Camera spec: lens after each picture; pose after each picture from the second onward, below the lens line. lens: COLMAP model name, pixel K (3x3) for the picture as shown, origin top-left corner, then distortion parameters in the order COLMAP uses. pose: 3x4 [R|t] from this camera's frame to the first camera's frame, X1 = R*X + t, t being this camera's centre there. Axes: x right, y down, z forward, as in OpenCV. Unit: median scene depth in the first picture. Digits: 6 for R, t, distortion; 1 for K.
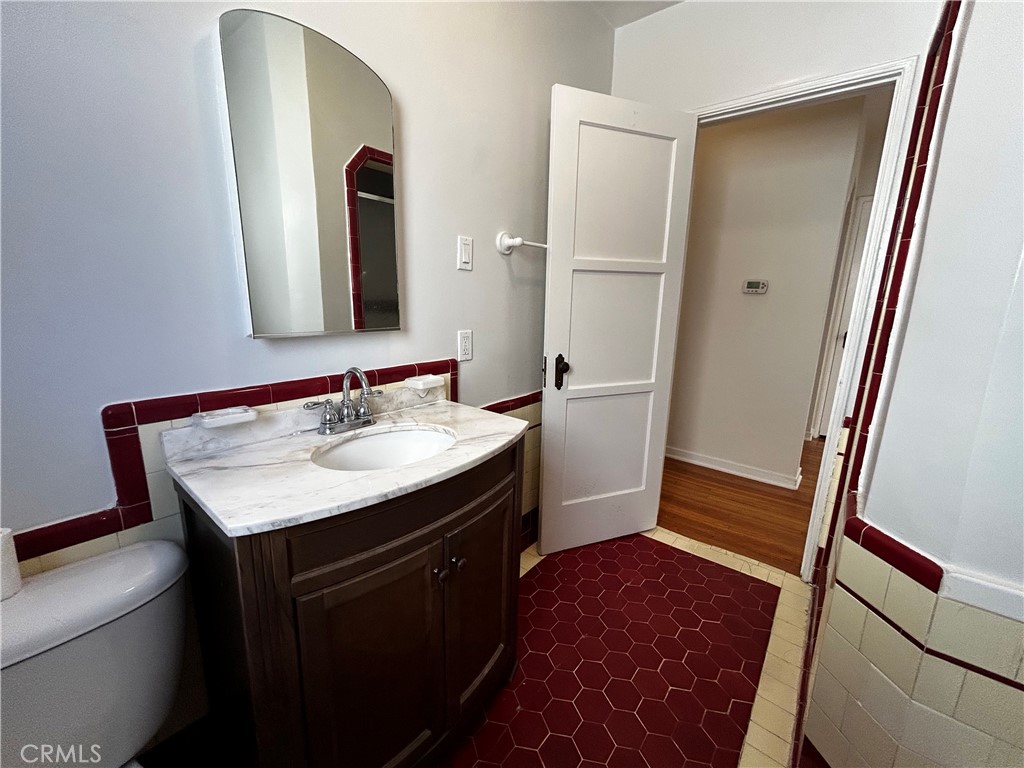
lens RADIAL K [[413.7, 0, 510.9], [0, 413.7, 384.2], [0, 0, 1]] dist [-0.000089, 0.000358]
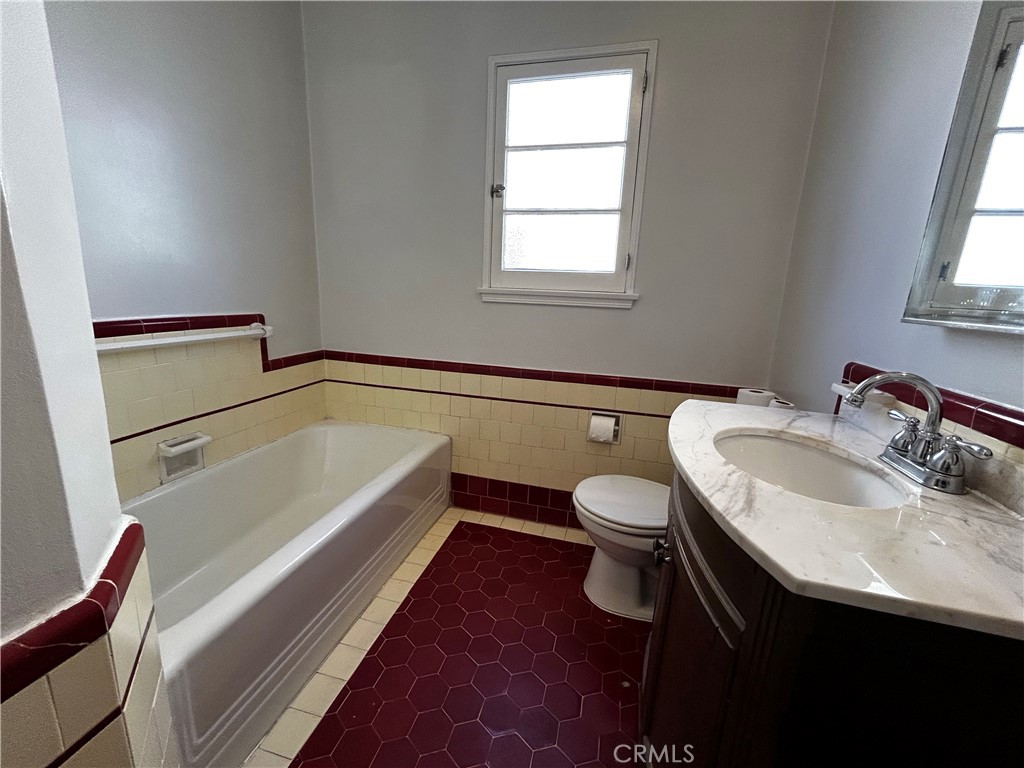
lens RADIAL K [[413.7, 0, 513.2], [0, 413.7, 382.8], [0, 0, 1]] dist [-0.000089, 0.000358]
pose [[-0.907128, 0.028157, -0.419911, 0.418407], [-0.151868, 0.908631, 0.389005, -0.167908], [0.392498, 0.416649, -0.819969, 1.152355]]
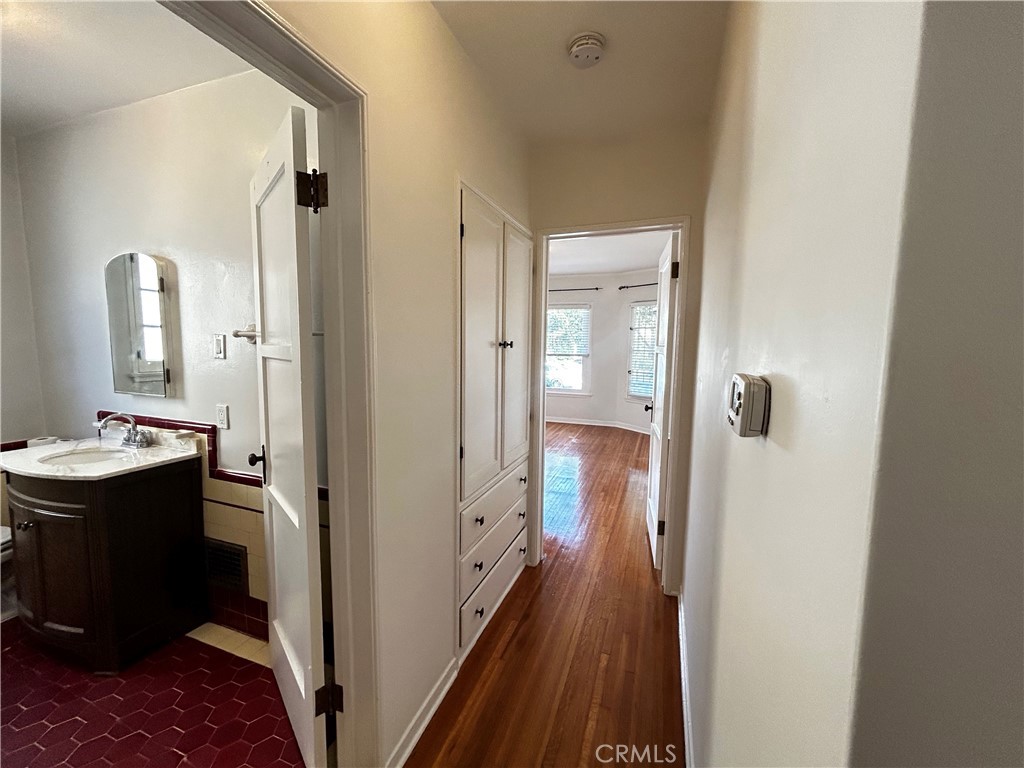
lens RADIAL K [[413.7, 0, 512.8], [0, 413.7, 382.9], [0, 0, 1]] dist [-0.000089, 0.000358]
pose [[0.316734, 0.076614, -0.945415, 1.735649], [-0.206422, 0.978411, 0.010132, -0.500525], [0.925781, 0.191945, 0.325710, 1.785855]]
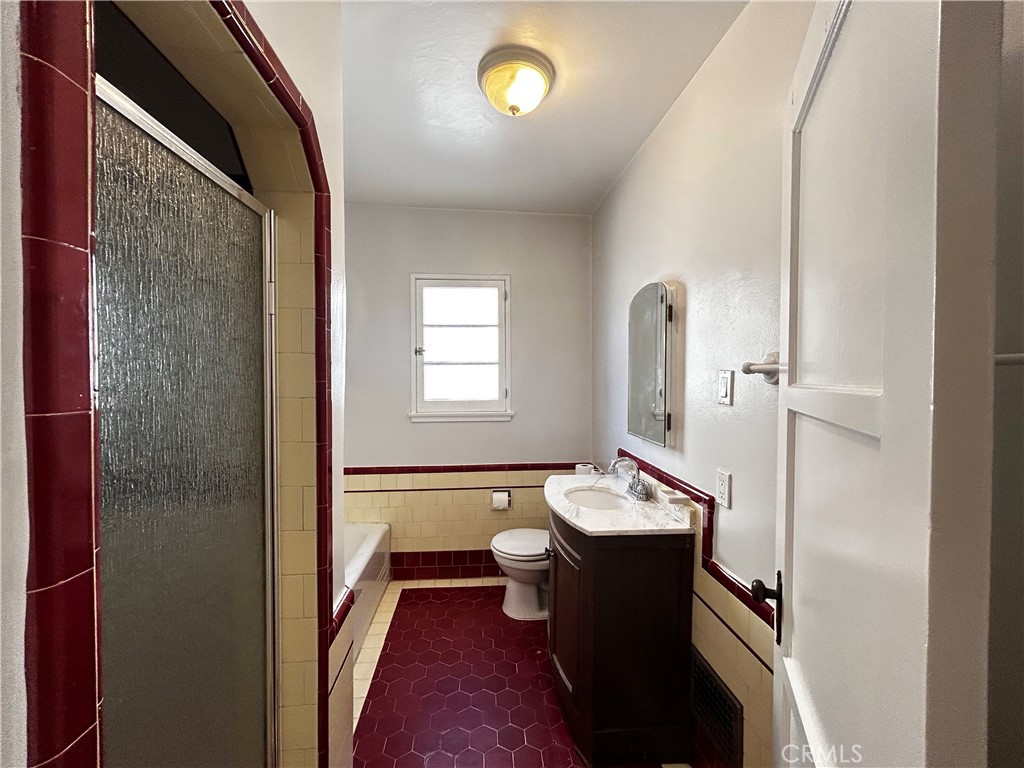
lens RADIAL K [[413.7, 0, 513.2], [0, 413.7, 385.0], [0, 0, 1]] dist [-0.000089, 0.000358]
pose [[-0.720168, -0.006257, -0.693772, 1.049205], [-0.161933, 0.973857, 0.159311, -0.480110], [0.674638, 0.227075, -0.702354, 1.628388]]
